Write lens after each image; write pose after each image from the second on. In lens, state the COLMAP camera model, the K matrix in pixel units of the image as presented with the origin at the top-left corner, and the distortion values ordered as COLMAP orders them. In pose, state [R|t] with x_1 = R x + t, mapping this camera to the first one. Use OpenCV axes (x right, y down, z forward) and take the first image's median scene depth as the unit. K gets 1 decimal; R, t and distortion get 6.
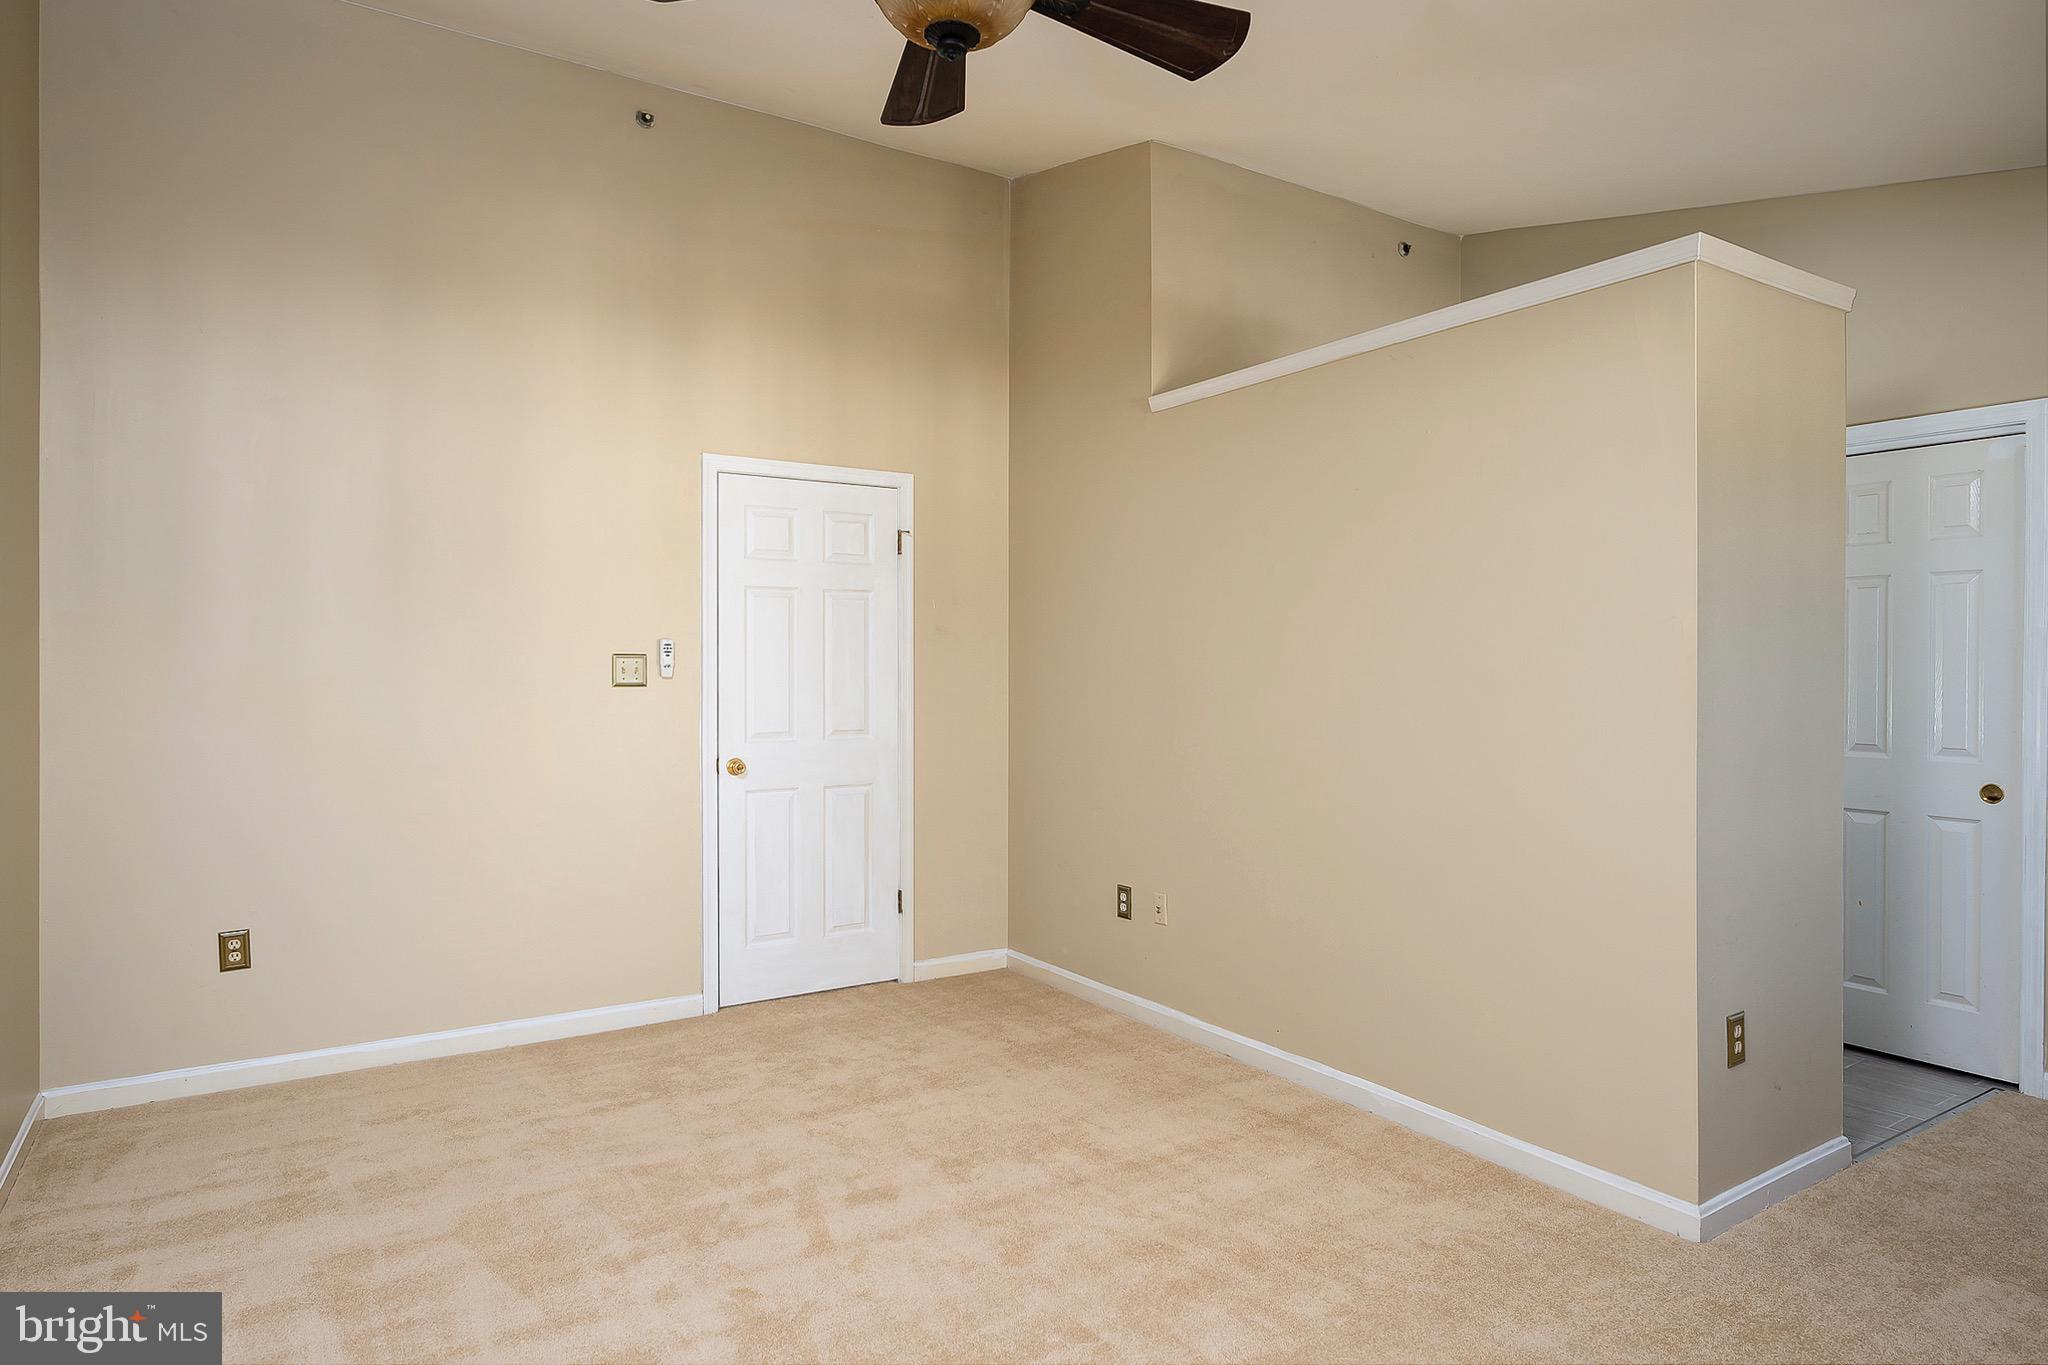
lens RADIAL K [[1184.9, 0, 1025.7], [0, 1184.9, 676.8], [0, 0, 1]] dist [-0.001594, 0.001739]
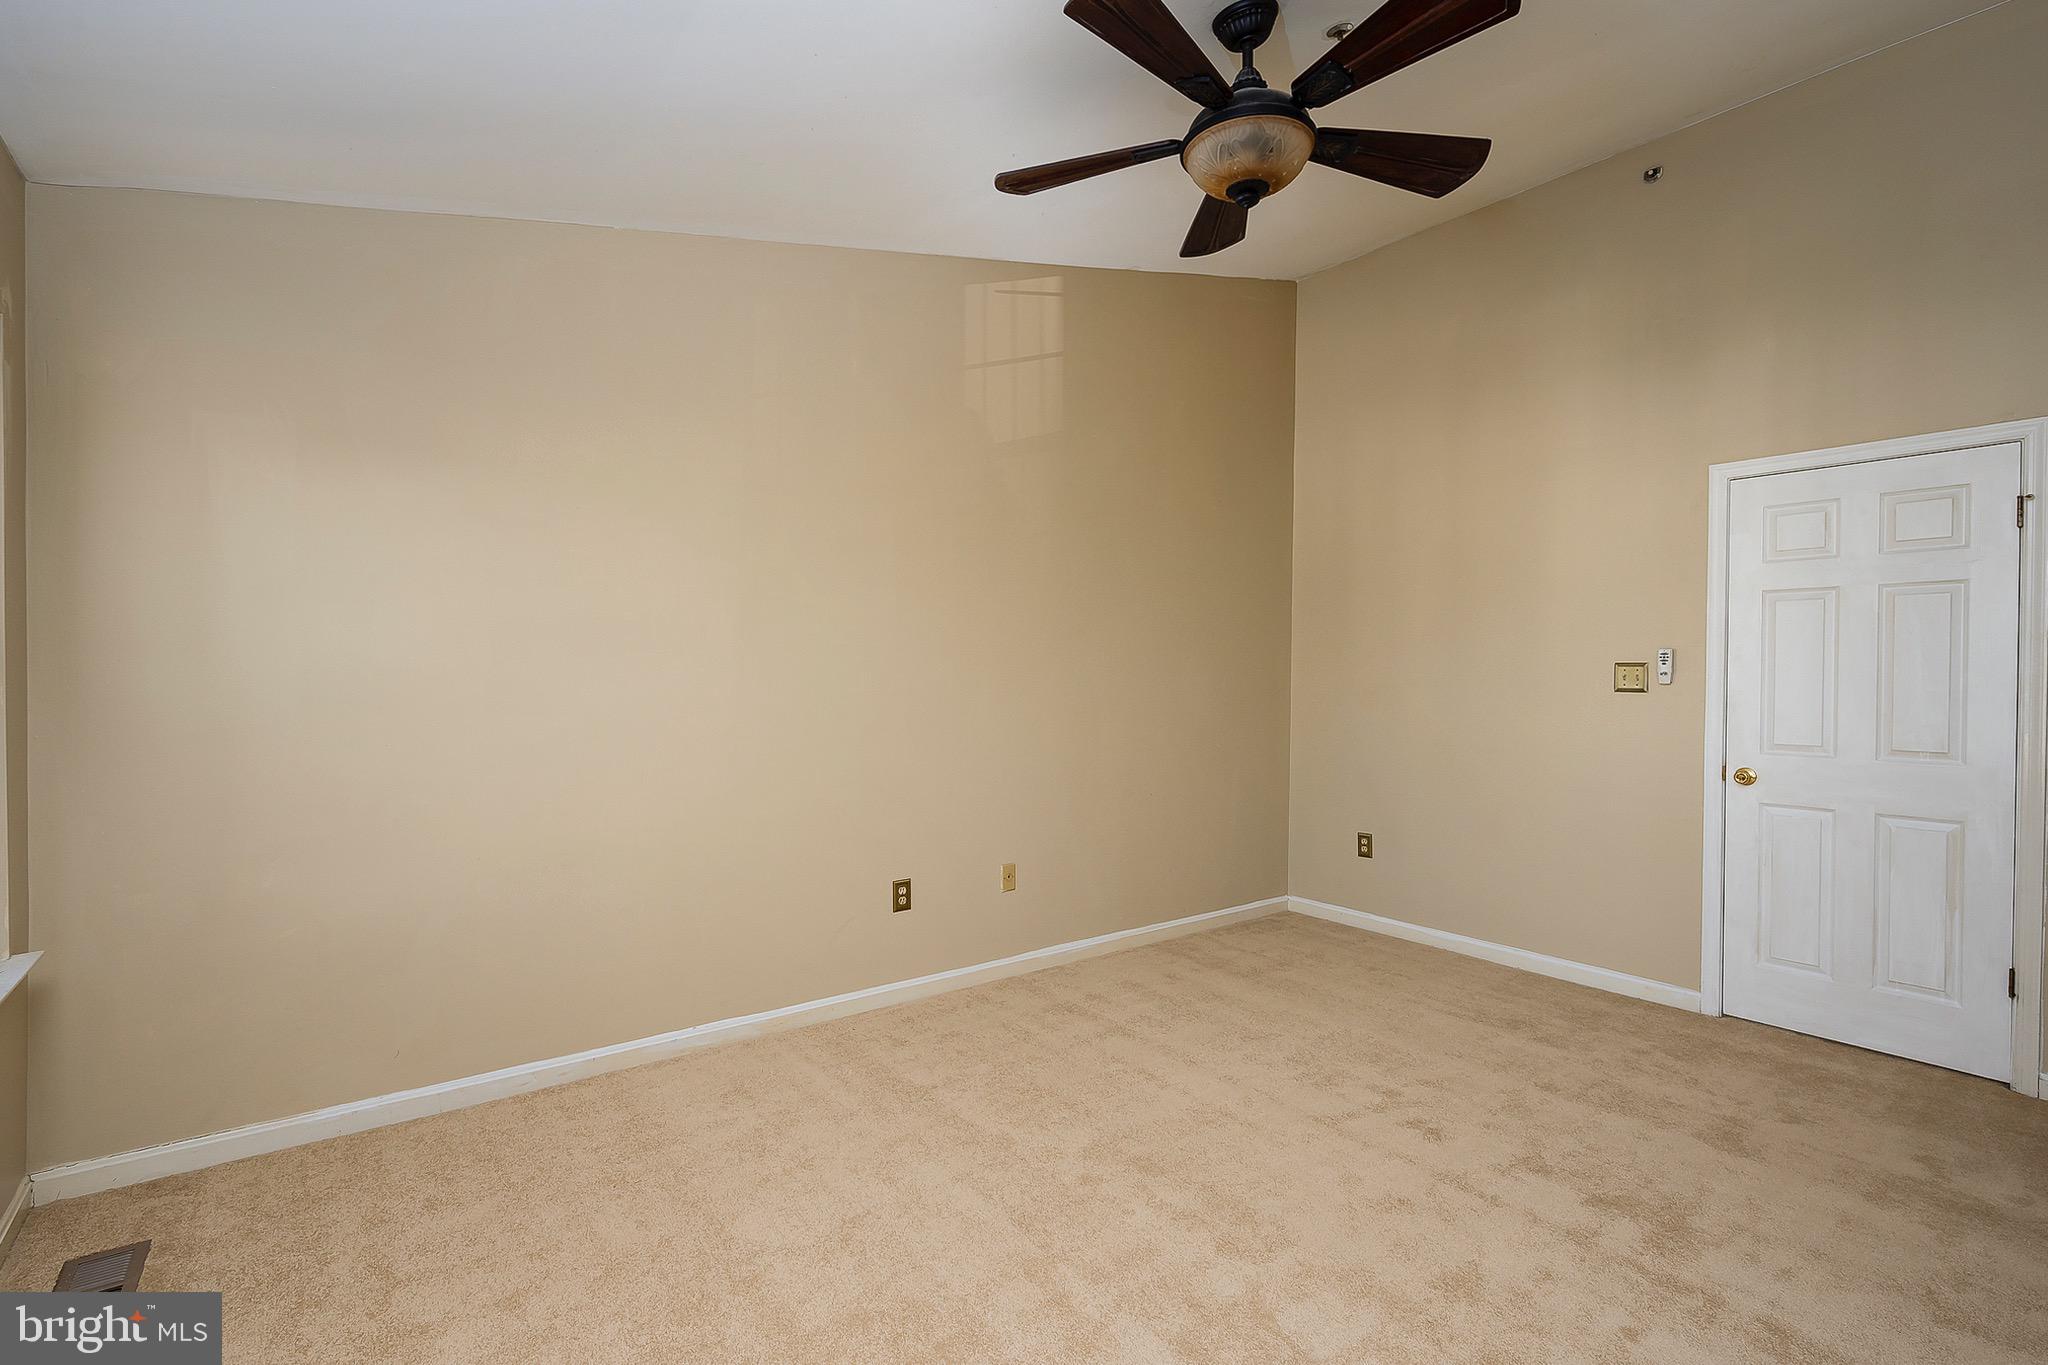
lens RADIAL K [[938.9, 0, 1024.0], [0, 938.9, 682.5], [0, 0, 1]] dist [-0.000746, -0.000284]
pose [[0.071250, 0.011599, -0.997391, 0.615758], [-0.013415, 0.999853, 0.010670, -0.002887], [0.997368, 0.012620, 0.071395, 0.439724]]
